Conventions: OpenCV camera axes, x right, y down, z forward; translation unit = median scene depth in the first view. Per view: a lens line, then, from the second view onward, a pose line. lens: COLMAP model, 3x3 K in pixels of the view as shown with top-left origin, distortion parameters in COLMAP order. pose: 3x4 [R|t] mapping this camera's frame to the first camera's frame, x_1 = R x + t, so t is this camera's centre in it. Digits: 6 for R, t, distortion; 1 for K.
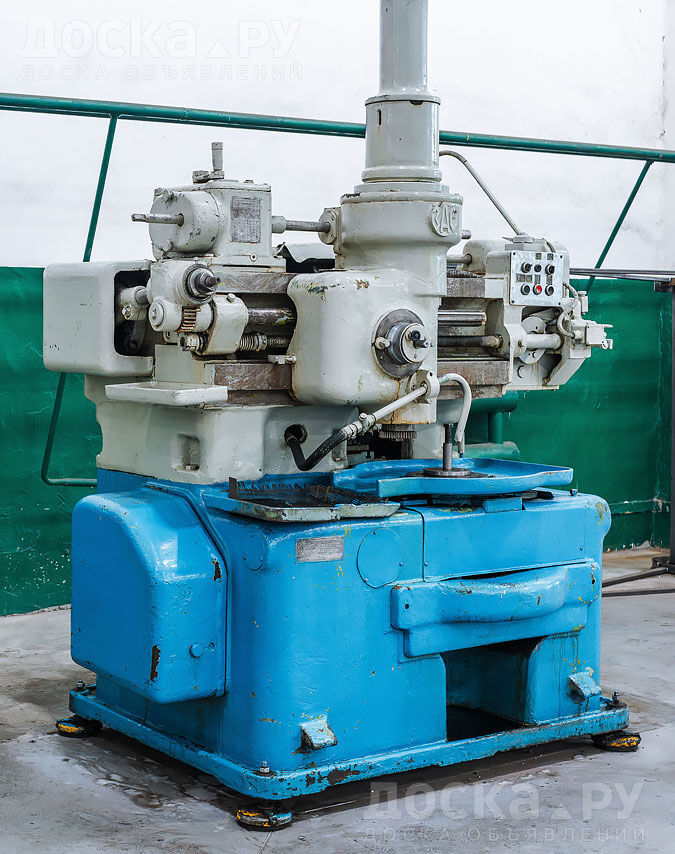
lens RADIAL K [[1633.6, 0, 333.9], [0, 1633.6, 422.6], [0, 0, 1]] dist [-0.006589, 0.000000]
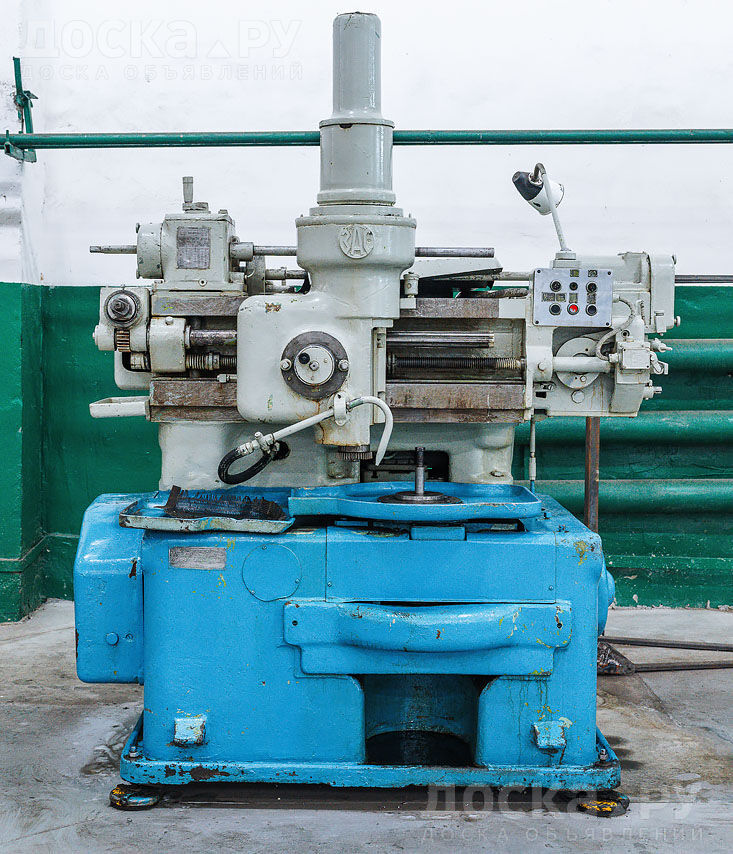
lens RADIAL K [[1645.7, 0, 331.7], [0, 1645.7, 433.4], [0, 0, 1]] dist [-0.002162, 0.000000]
pose [[0.787505, 0.043885, -0.614743, 0.678680], [-0.040663, 0.998988, 0.019225, -0.026097], [0.614965, 0.009858, 0.788493, 0.198655]]
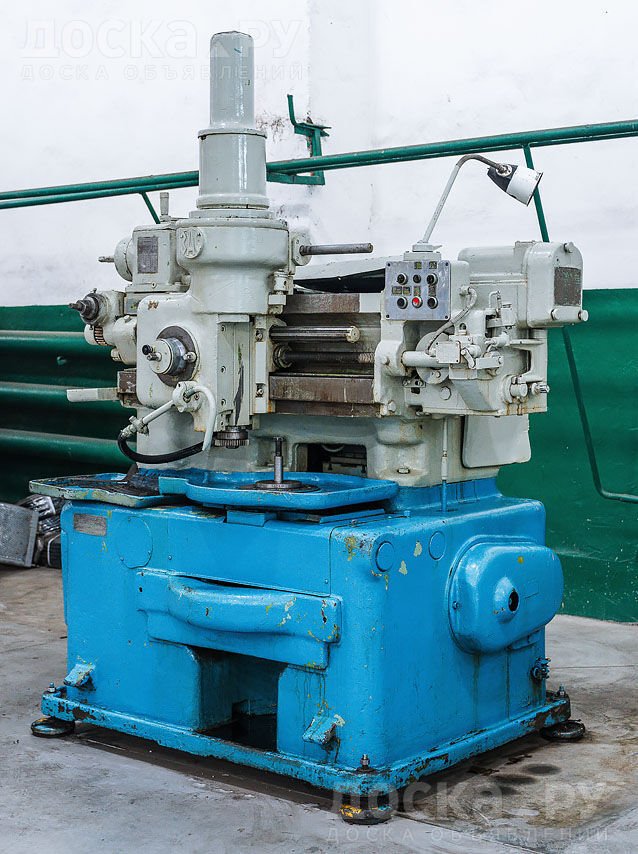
lens RADIAL K [[1598.9, 0, 261.4], [0, 1598.9, 380.8], [0, 0, 1]] dist [-0.007663, 0.000000]
pose [[0.169479, 0.022643, -0.985274, 1.122720], [-0.063869, 0.997887, 0.011946, -0.048797], [0.983462, 0.060903, 0.170567, 0.870696]]
